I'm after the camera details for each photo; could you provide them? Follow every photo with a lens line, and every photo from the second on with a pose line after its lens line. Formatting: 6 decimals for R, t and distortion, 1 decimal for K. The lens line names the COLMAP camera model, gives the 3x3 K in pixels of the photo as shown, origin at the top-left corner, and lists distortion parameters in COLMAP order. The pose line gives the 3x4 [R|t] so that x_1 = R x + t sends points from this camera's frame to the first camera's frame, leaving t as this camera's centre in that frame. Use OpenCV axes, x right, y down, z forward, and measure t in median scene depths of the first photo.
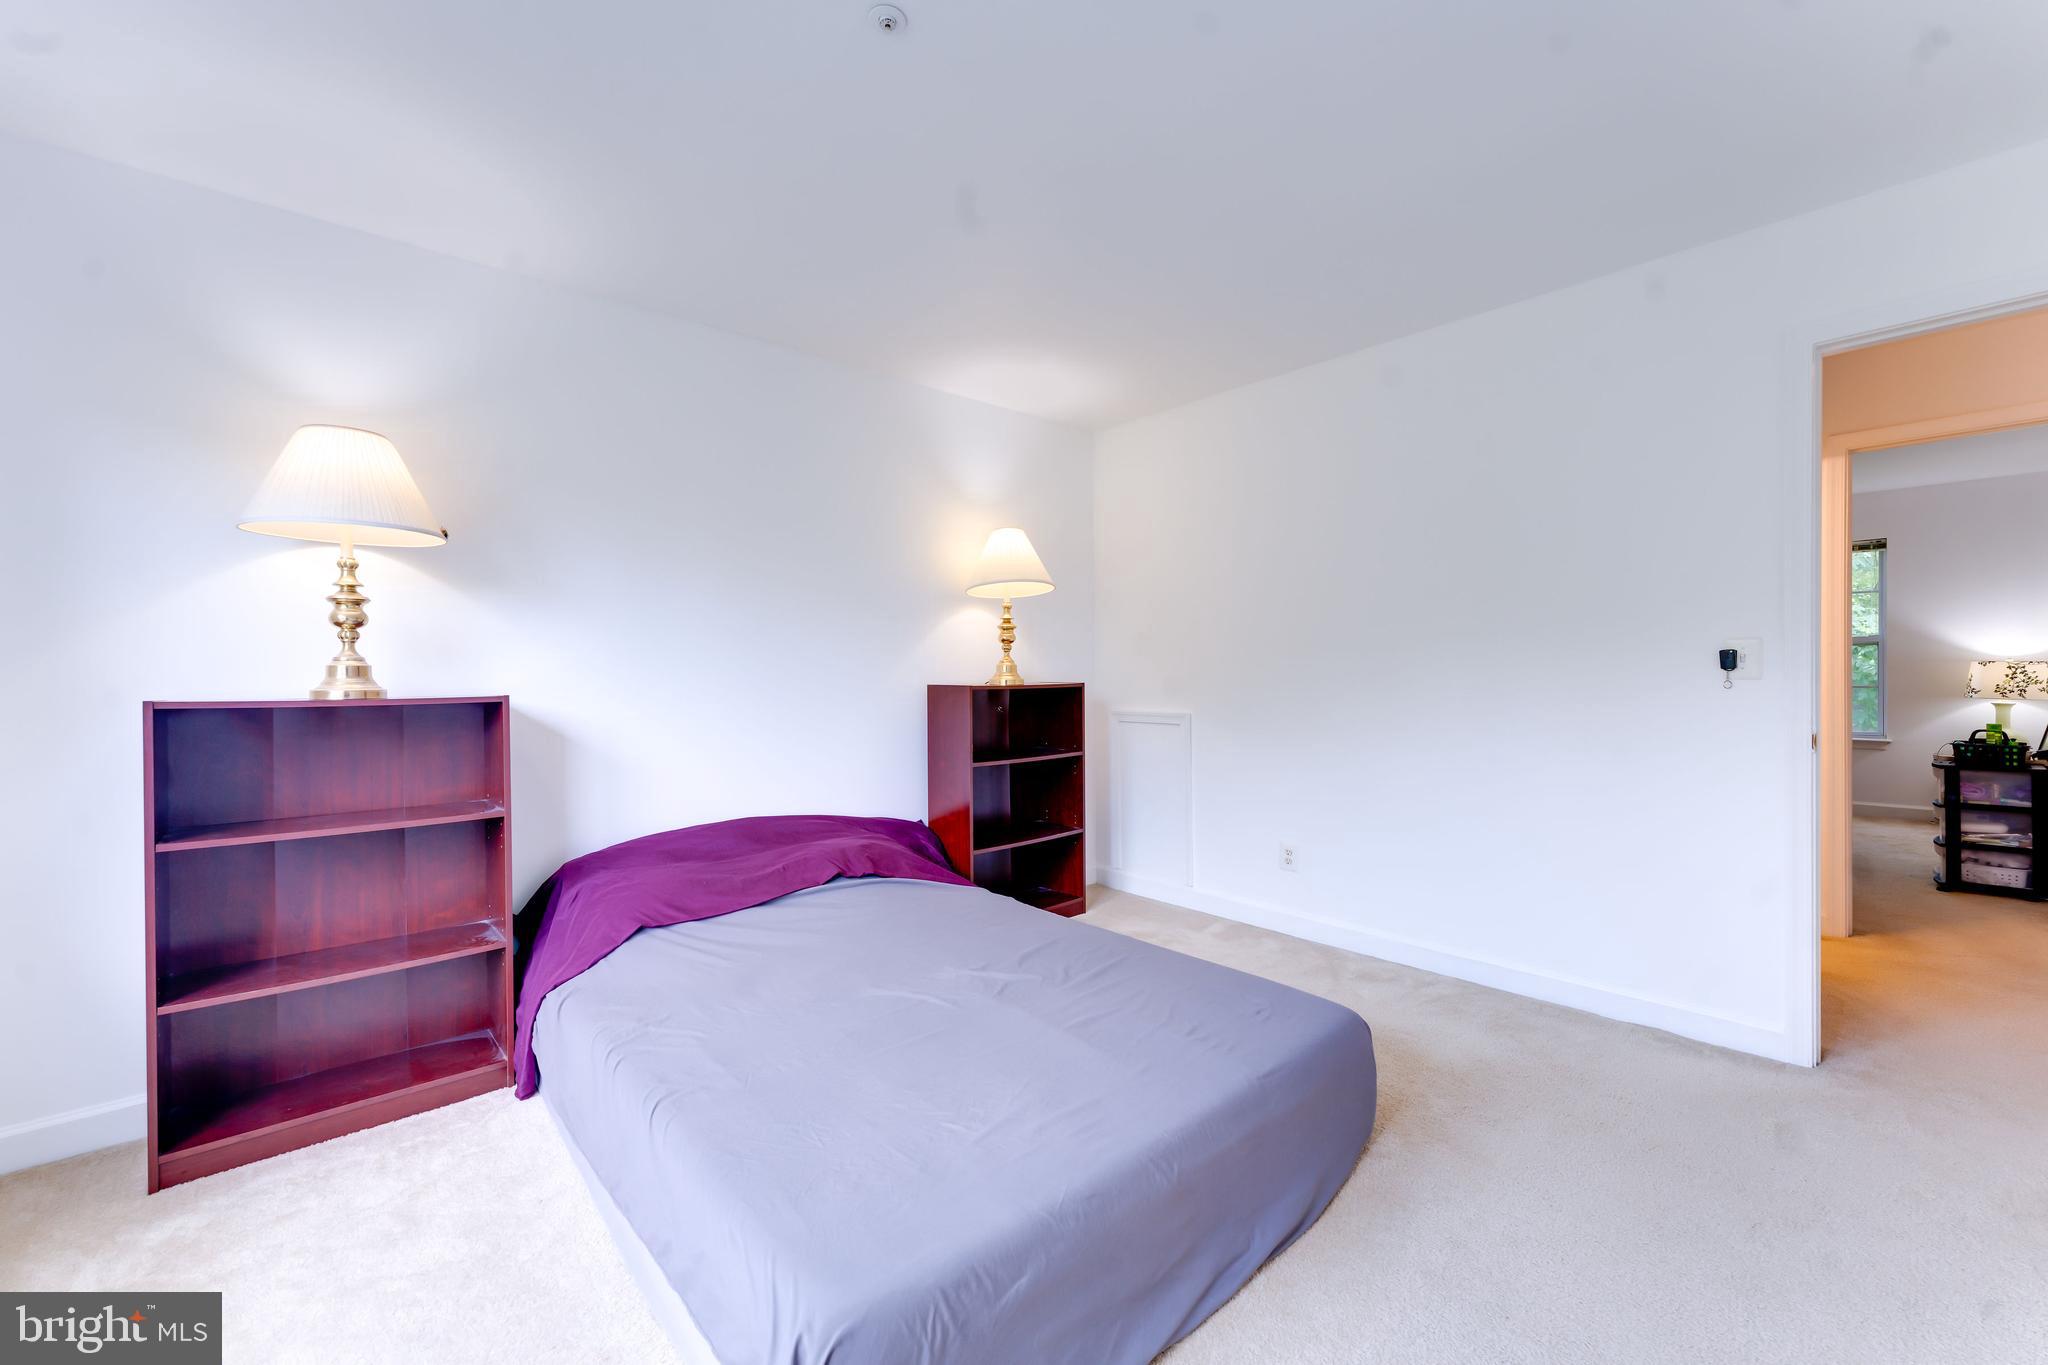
lens RADIAL K [[786.1, 0, 1022.3], [0, 786.1, 684.5], [0, 0, 1]] dist [-0.000191, -0.000022]
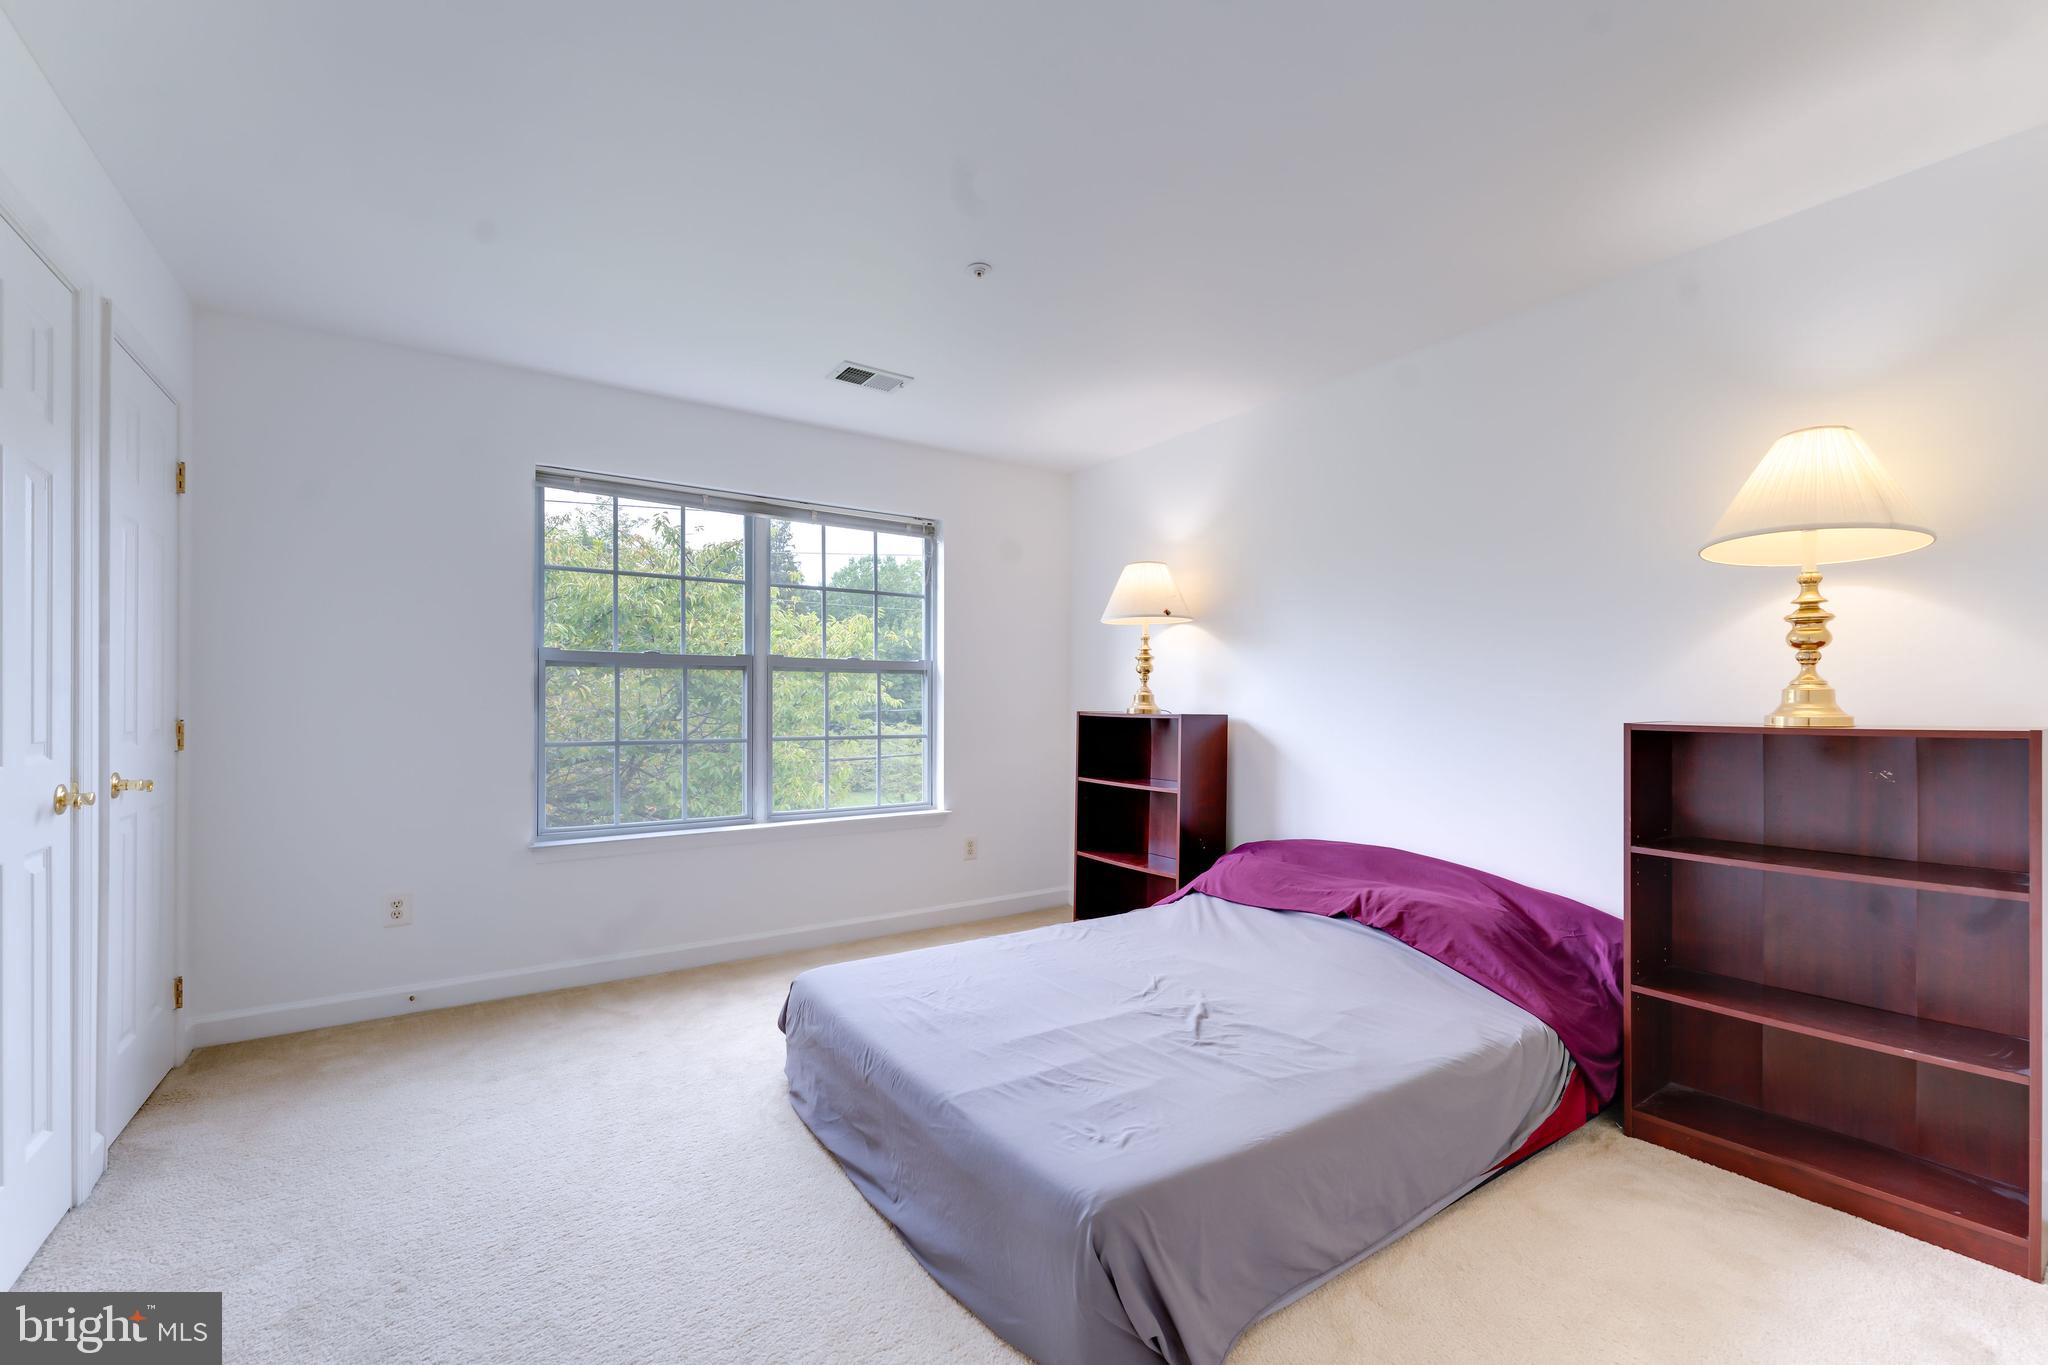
lens RADIAL K [[858.0, 0, 1015.4], [0, 858.0, 708.6], [0, 0, 1]] dist [0.002206, 0.000484]
pose [[-0.139119, 0.015873, -0.990148, 1.099709], [-0.016801, 0.999690, 0.018387, -0.024693], [0.990133, 0.019193, -0.138809, 0.980747]]
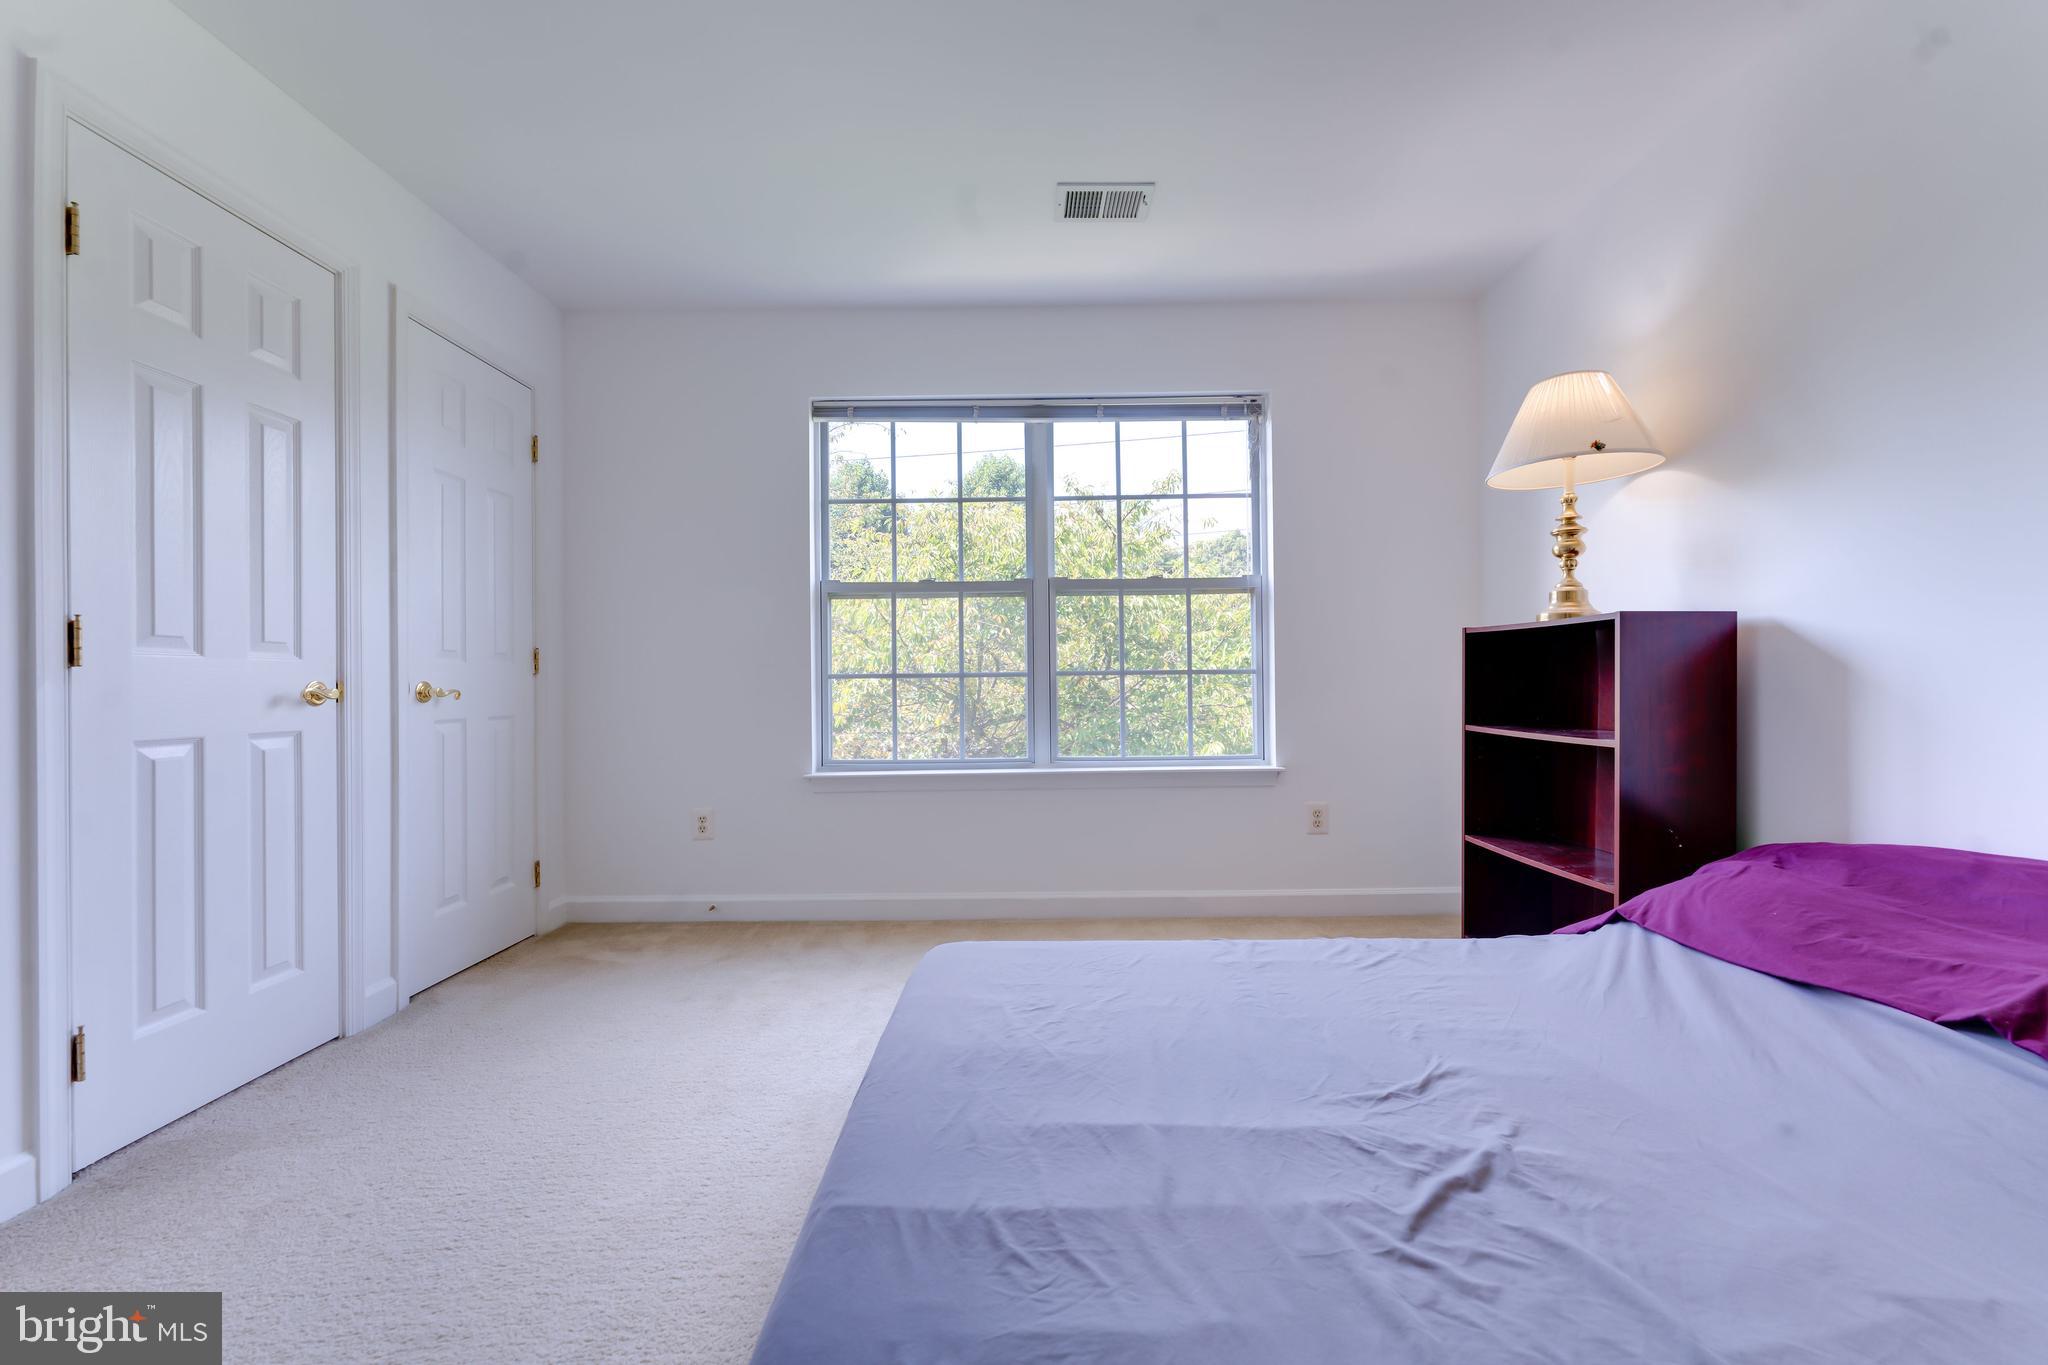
lens RADIAL K [[819.5, 0, 1018.3], [0, 819.5, 682.0], [0, 0, 1]] dist [-0.001302, -0.000106]
pose [[-0.676430, 0.017613, -0.736296, 0.511159], [0.007052, 0.999823, 0.017438, 0.076781], [0.736473, 0.006603, -0.676435, 1.207779]]
